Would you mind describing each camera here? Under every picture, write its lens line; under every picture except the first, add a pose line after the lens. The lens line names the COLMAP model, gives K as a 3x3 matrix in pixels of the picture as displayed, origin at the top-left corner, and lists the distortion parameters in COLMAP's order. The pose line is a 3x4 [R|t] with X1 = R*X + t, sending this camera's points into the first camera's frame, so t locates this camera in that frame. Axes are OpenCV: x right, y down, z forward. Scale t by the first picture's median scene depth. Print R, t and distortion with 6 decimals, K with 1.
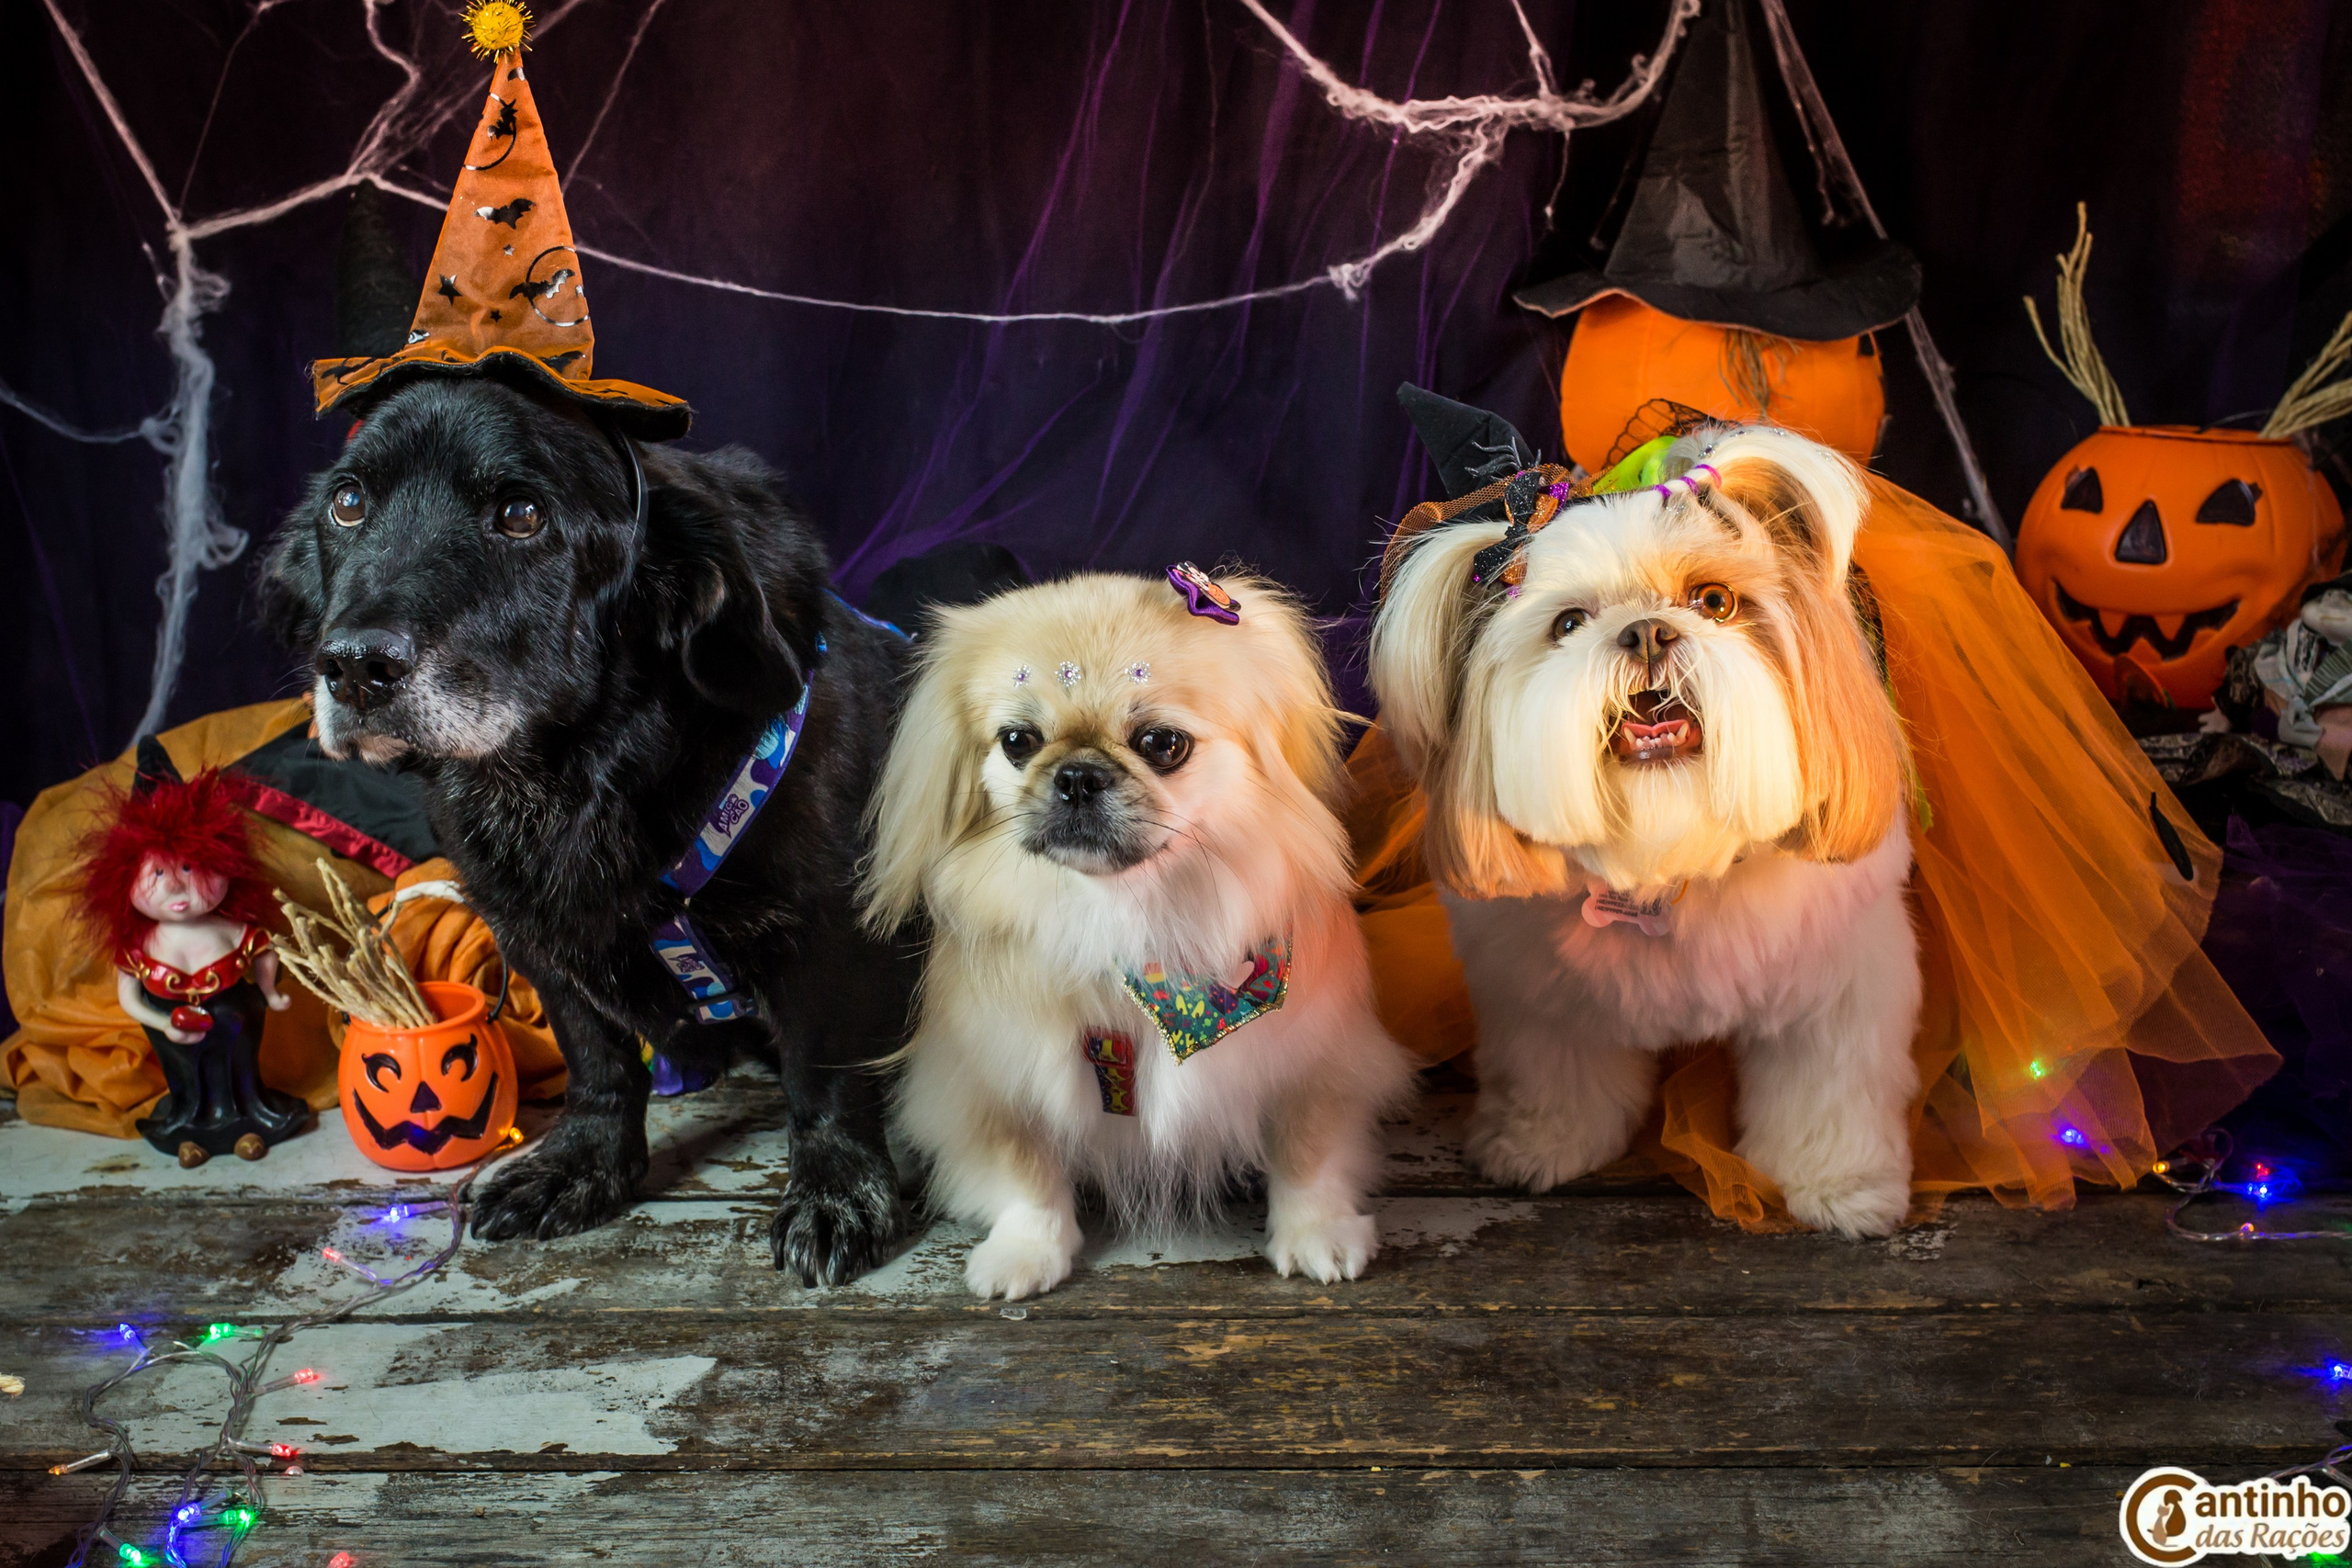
lens RADIAL K [[2750.6, 0, 1136.8], [0, 2750.6, 787.0], [0, 0, 1]] dist [-0.062253, 0.012228]
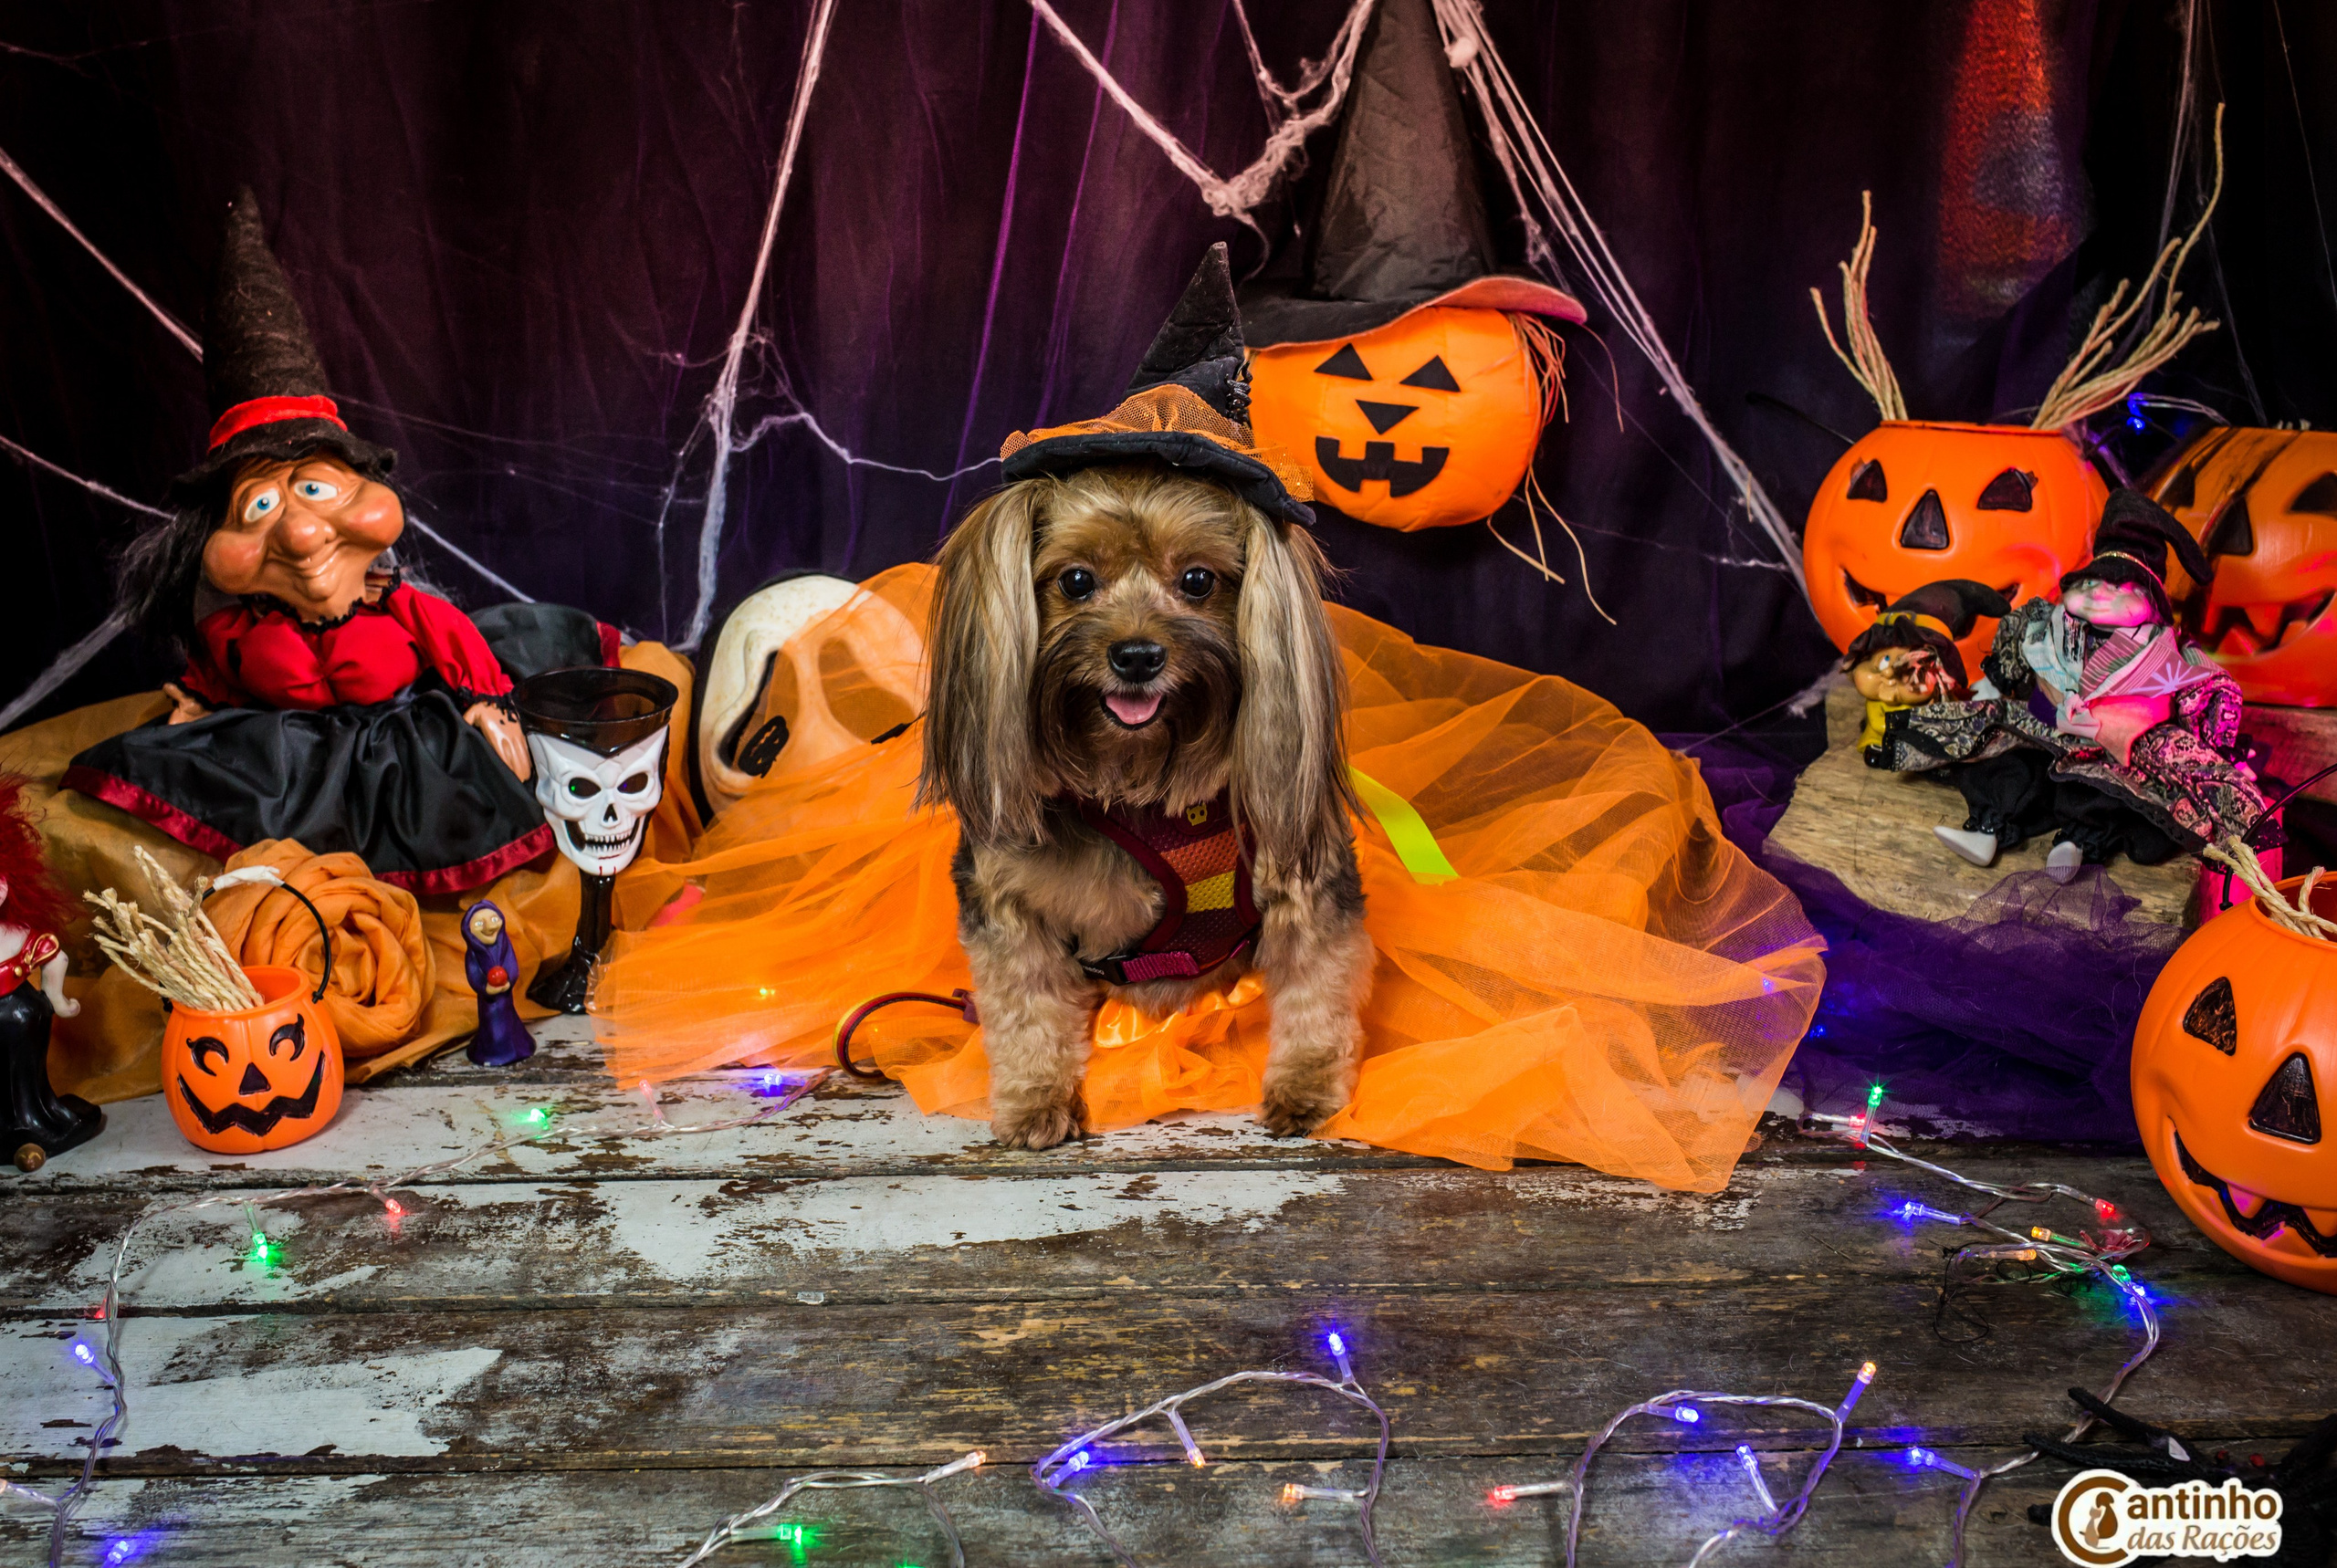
lens RADIAL K [[2356.5, 0, 1112.4], [0, 2356.5, 785.6], [0, 0, 1]] dist [-0.058959, 0.029878]
pose [[0.999603, -0.009808, 0.026407, 0.044453], [0.009784, 0.999952, 0.001055, 0.008234], [-0.026416, -0.000796, 0.999651, 0.159228]]
